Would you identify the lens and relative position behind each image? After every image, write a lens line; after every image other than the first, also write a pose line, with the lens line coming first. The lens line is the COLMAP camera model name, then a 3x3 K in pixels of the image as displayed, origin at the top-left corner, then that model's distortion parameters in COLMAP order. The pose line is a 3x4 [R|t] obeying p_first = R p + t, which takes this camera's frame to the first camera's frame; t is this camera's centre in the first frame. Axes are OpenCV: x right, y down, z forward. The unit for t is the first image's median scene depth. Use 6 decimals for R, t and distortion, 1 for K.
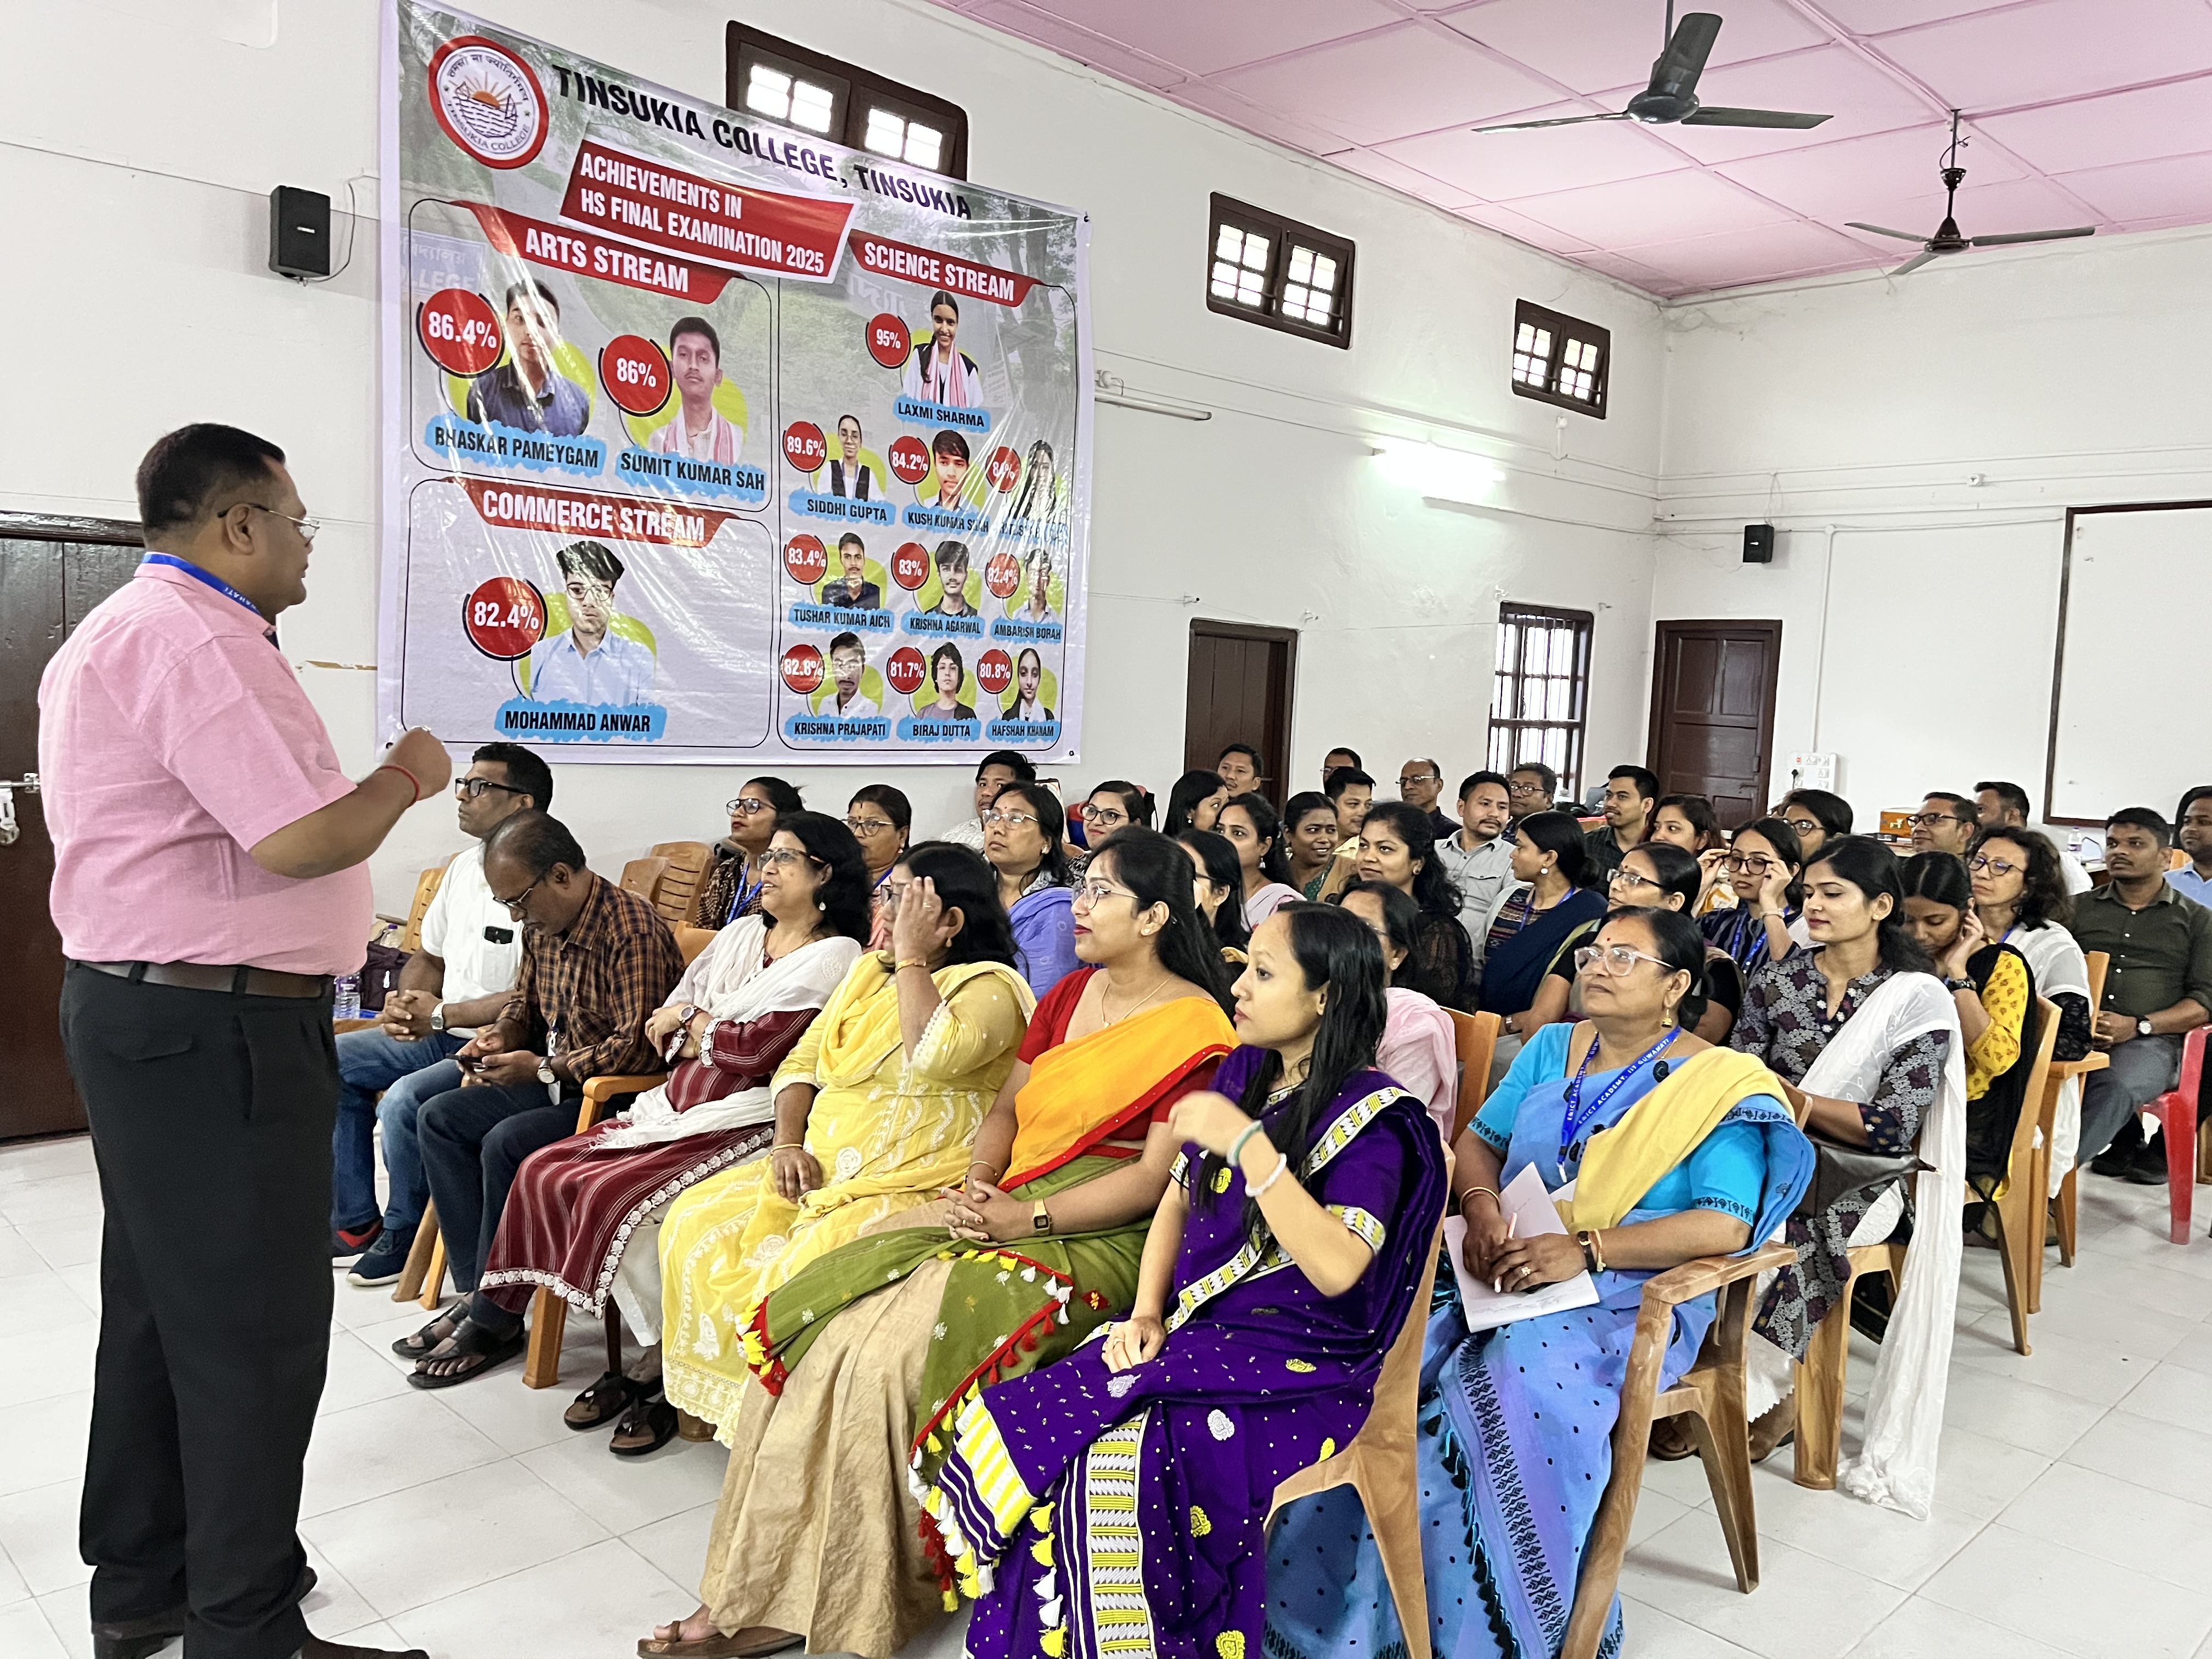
lens RADIAL K [[1662.8, 0, 1100.1], [0, 1662.8, 818.9], [0, 0, 1]] dist [0.056943, -0.087529]
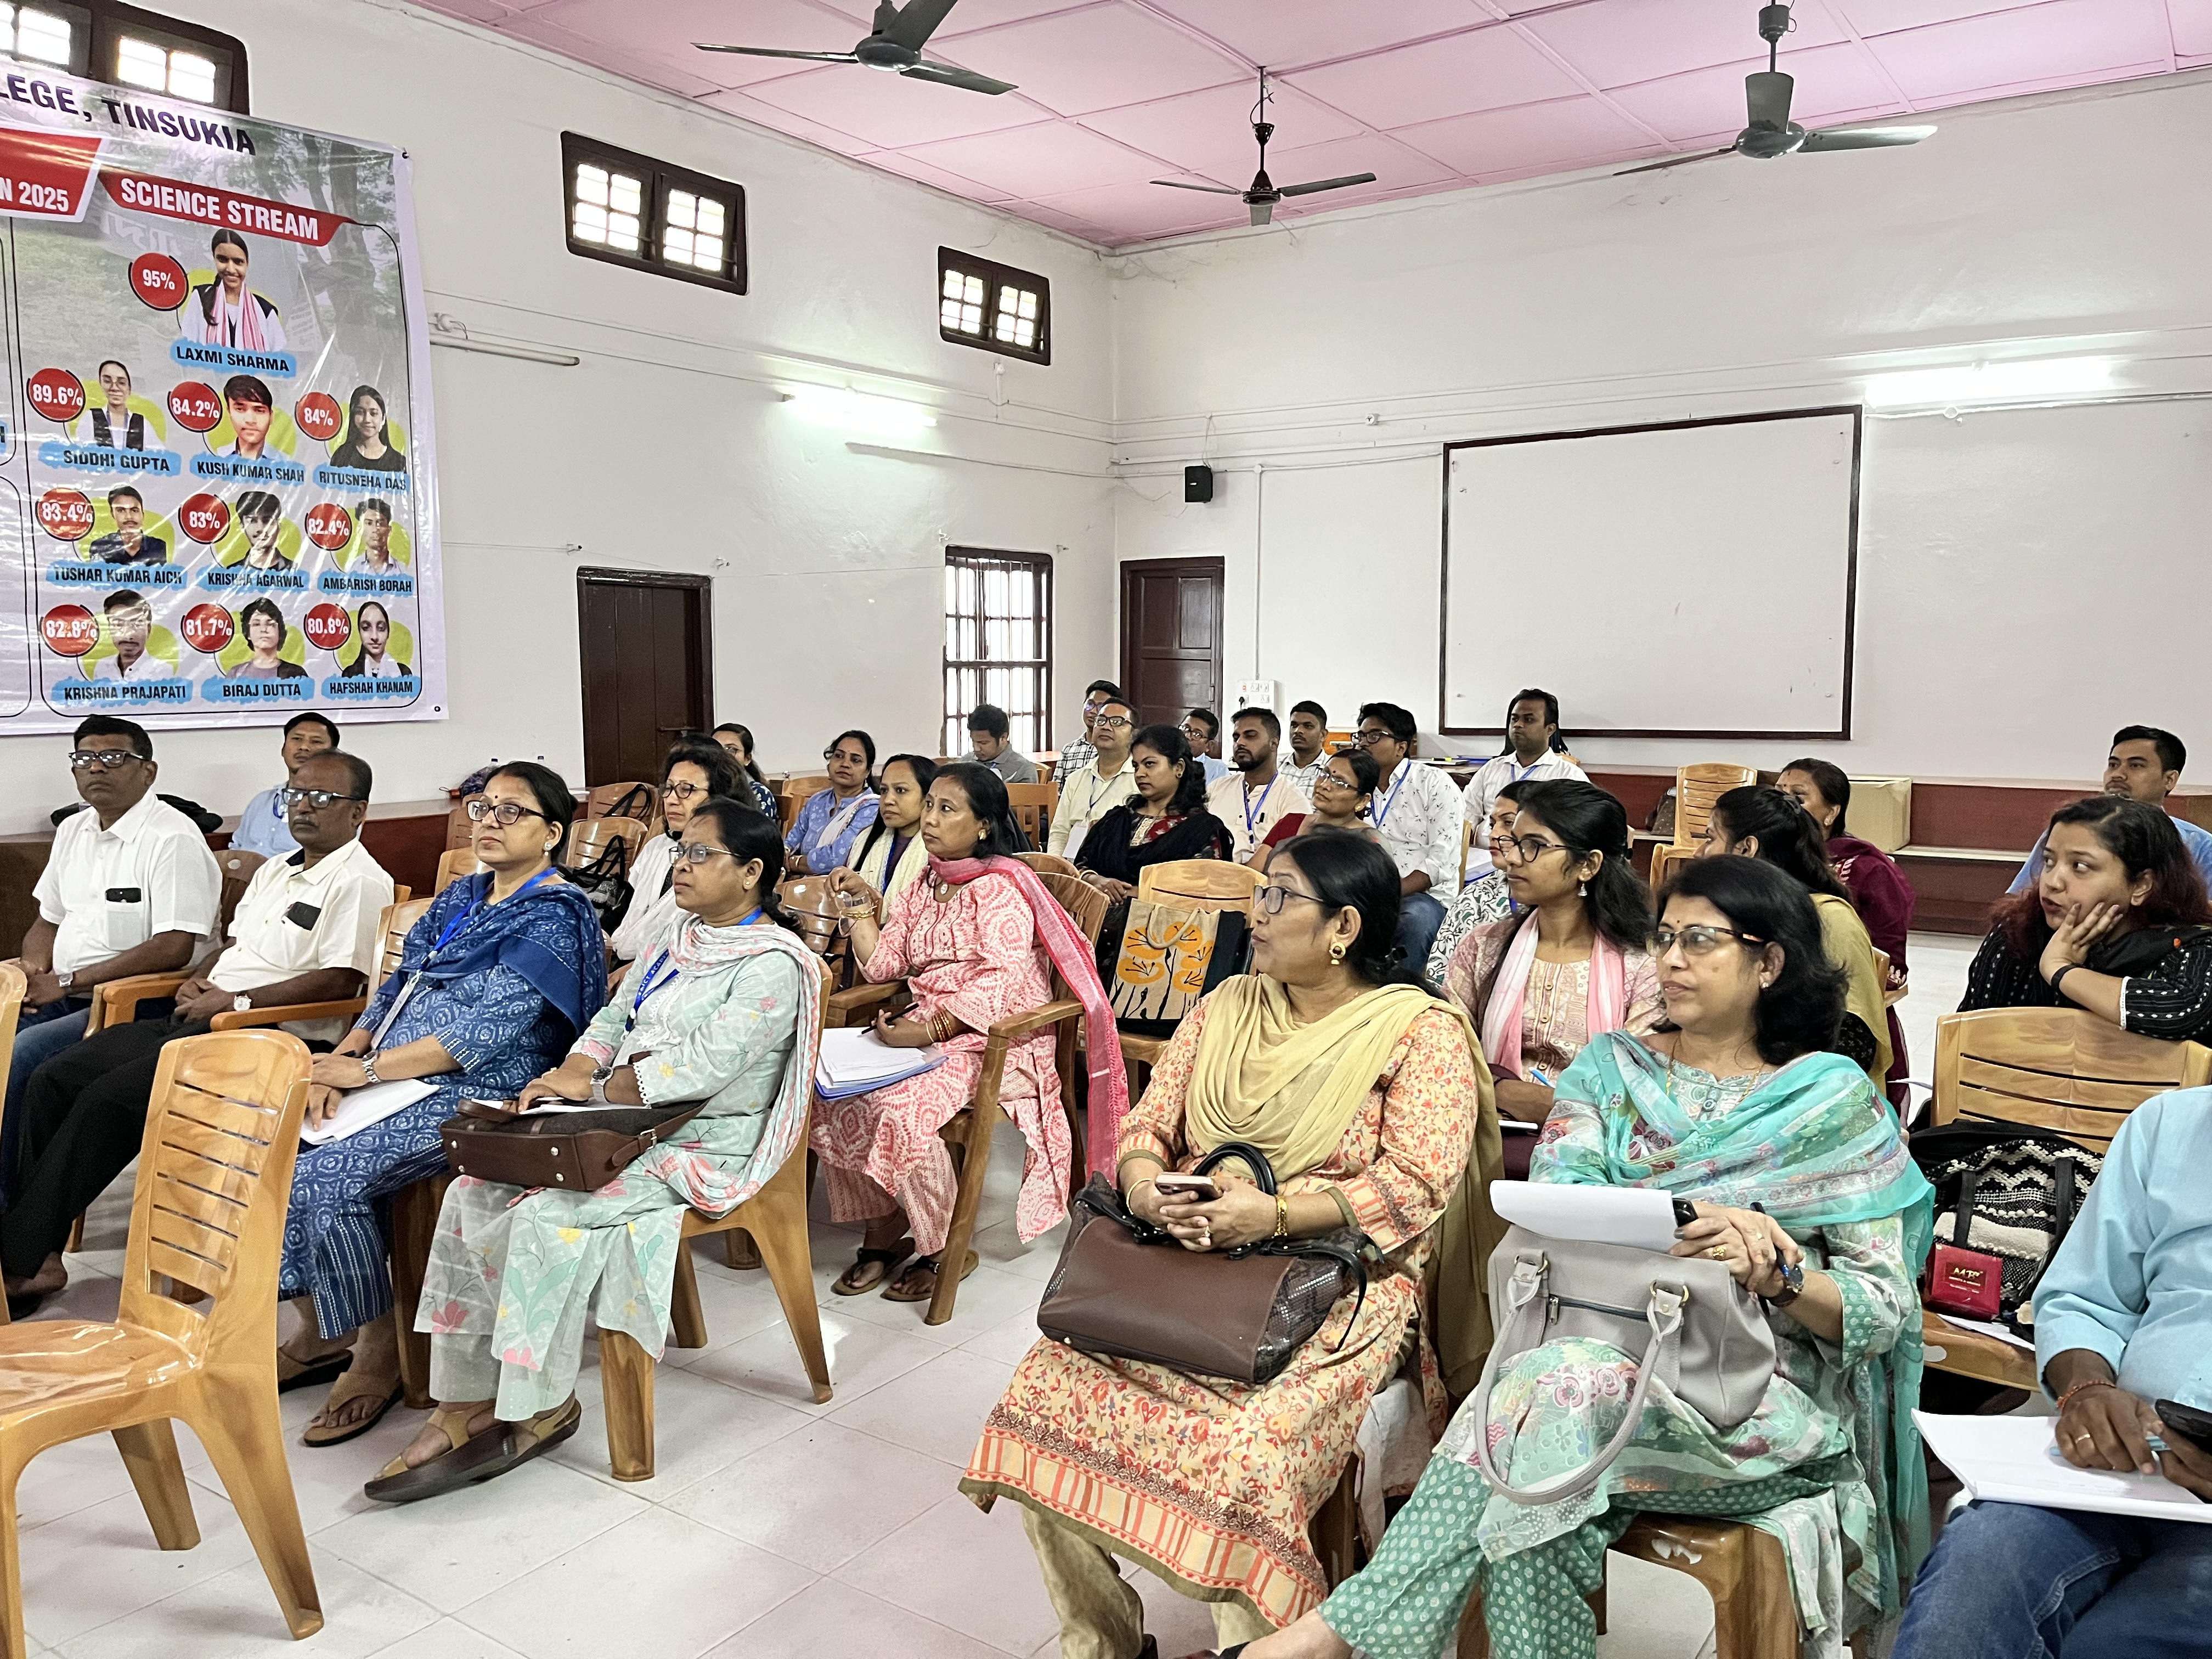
lens RADIAL K [[1662.8, 0, 1121.6], [0, 1662.8, 834.2], [0, 0, 1]] dist [0.056943, -0.087529]
pose [[0.979694, -0.061929, 0.190693, 0.203910], [0.055538, 0.997707, 0.038684, 0.019933], [-0.192651, -0.027308, 0.980887, -0.046146]]
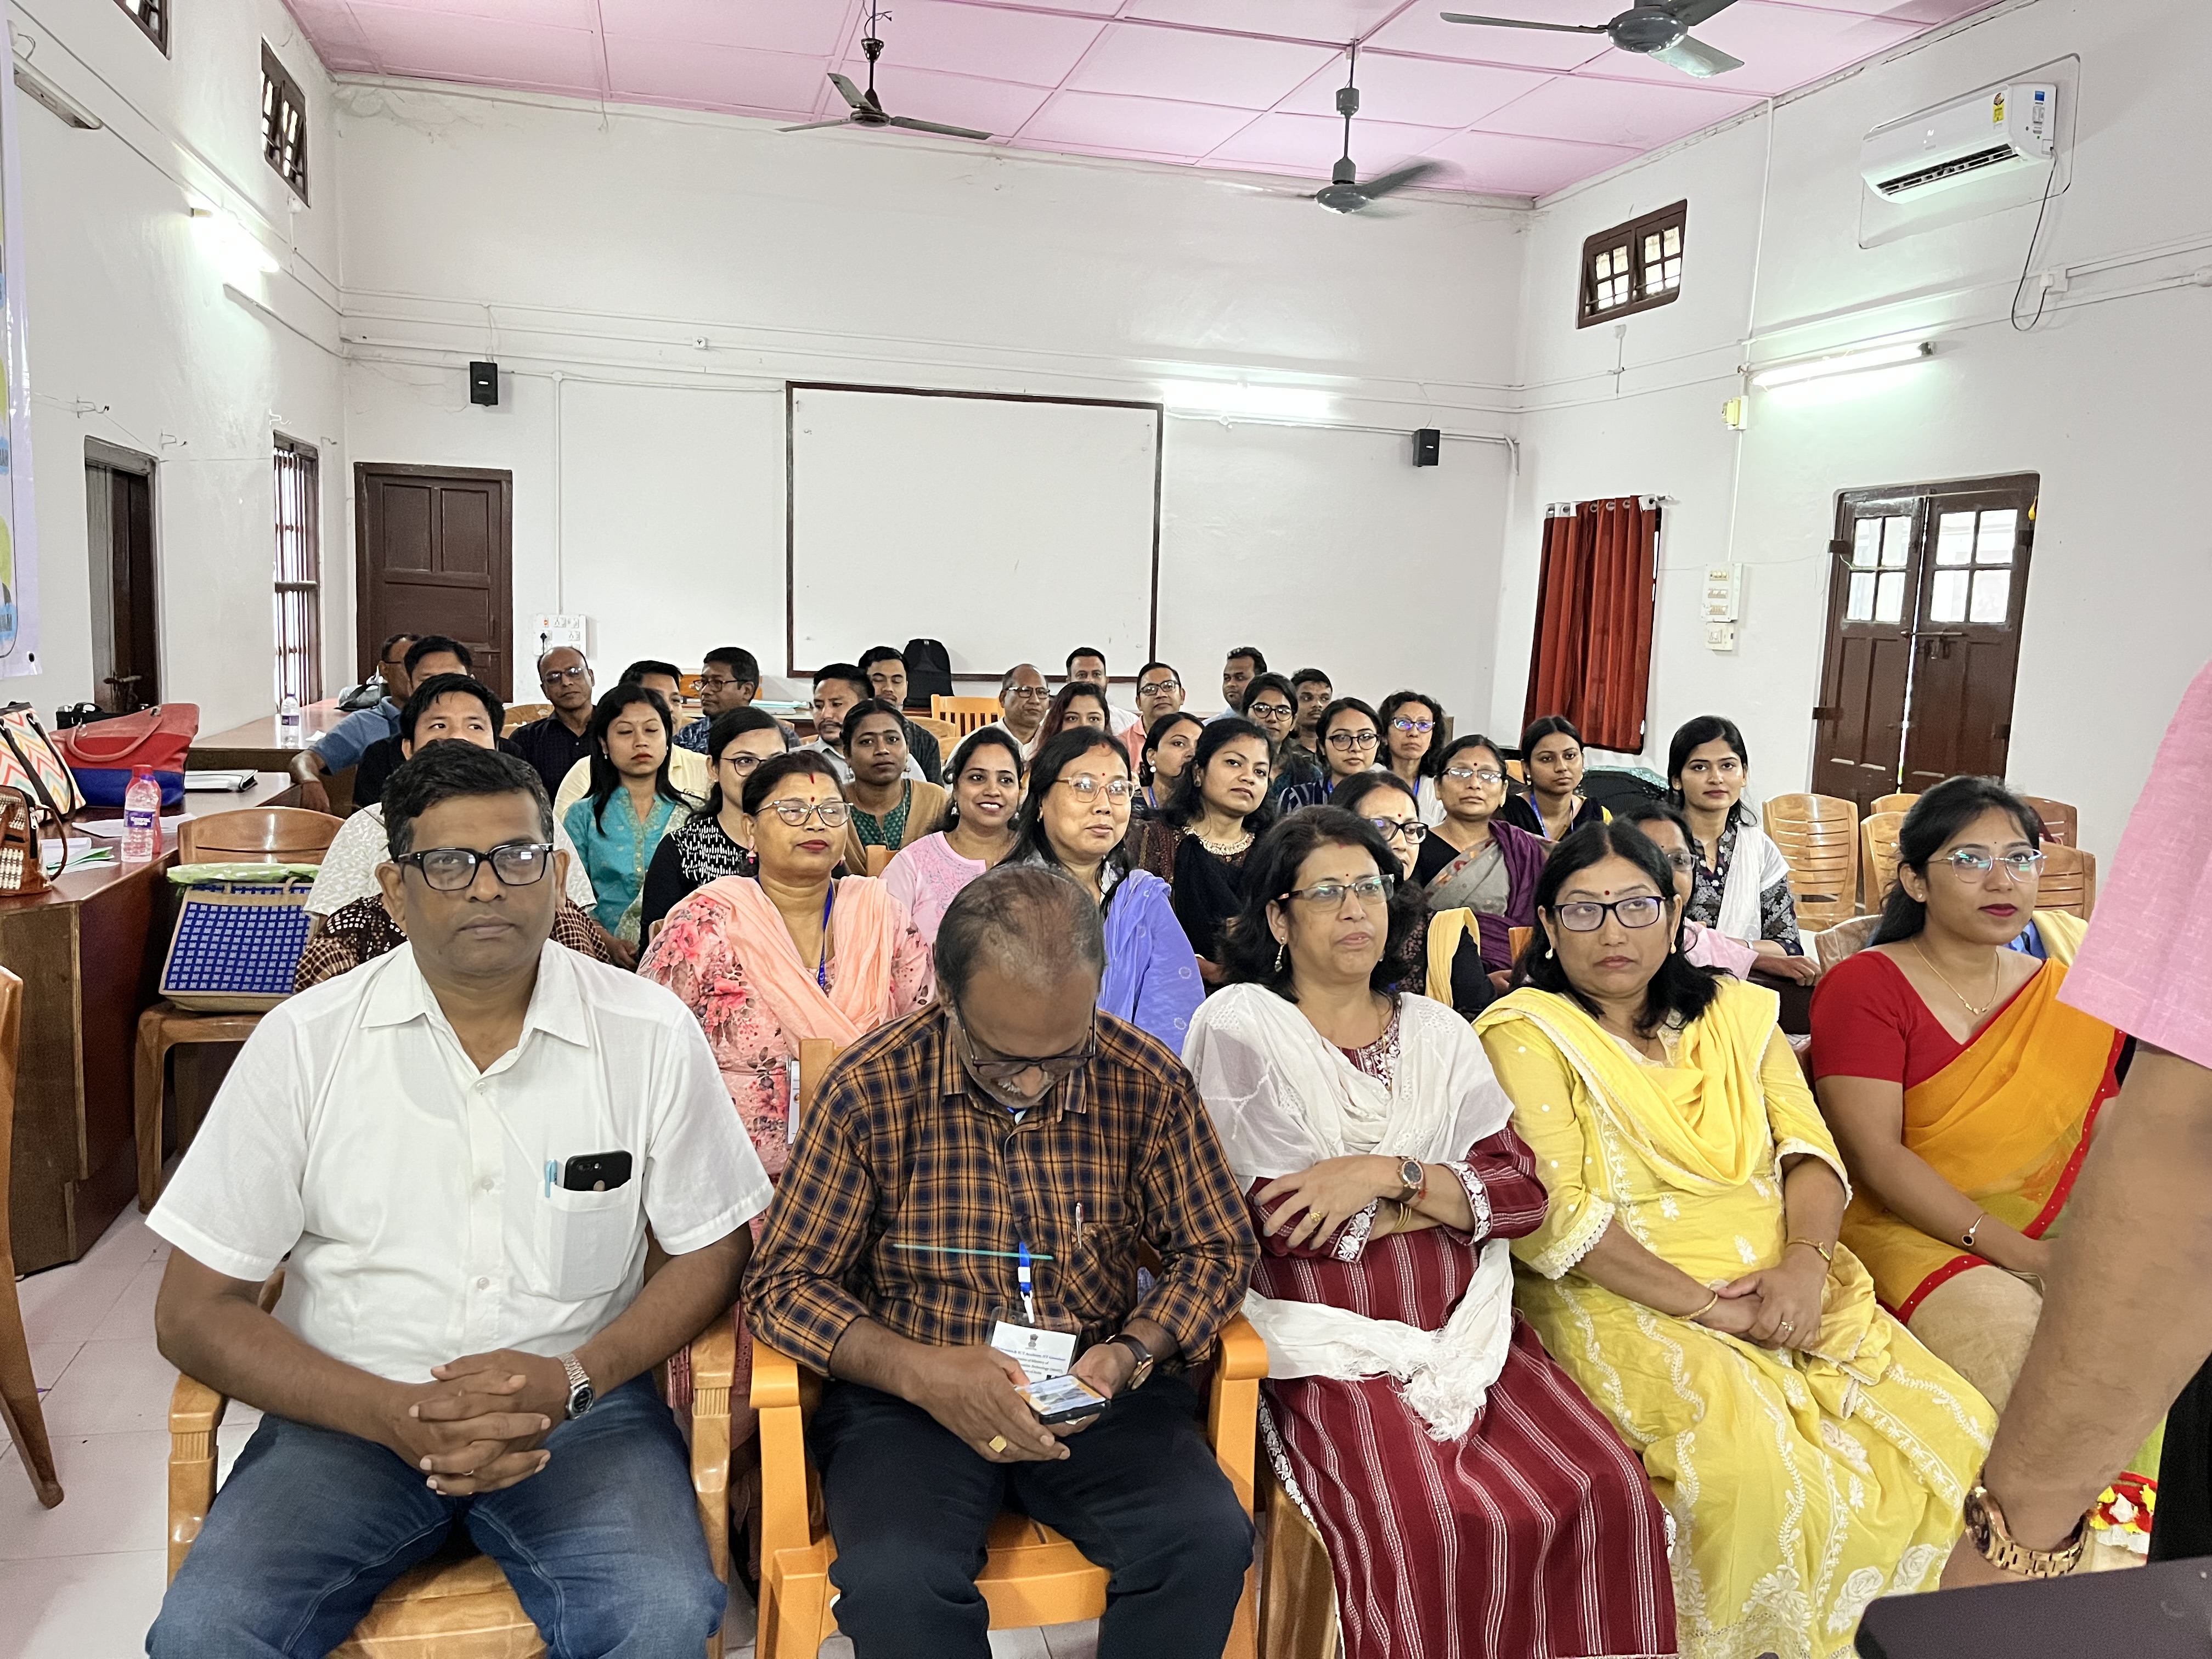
lens RADIAL K [[1662.8, 0, 1087.7], [0, 1662.8, 834.9], [0, 0, 1]] dist [0.056943, -0.087529]
pose [[0.505729, -0.138683, 0.851472, -0.385643], [0.048306, 0.989998, 0.132554, -0.041722], [-0.861339, -0.025905, 0.507370, 0.390078]]
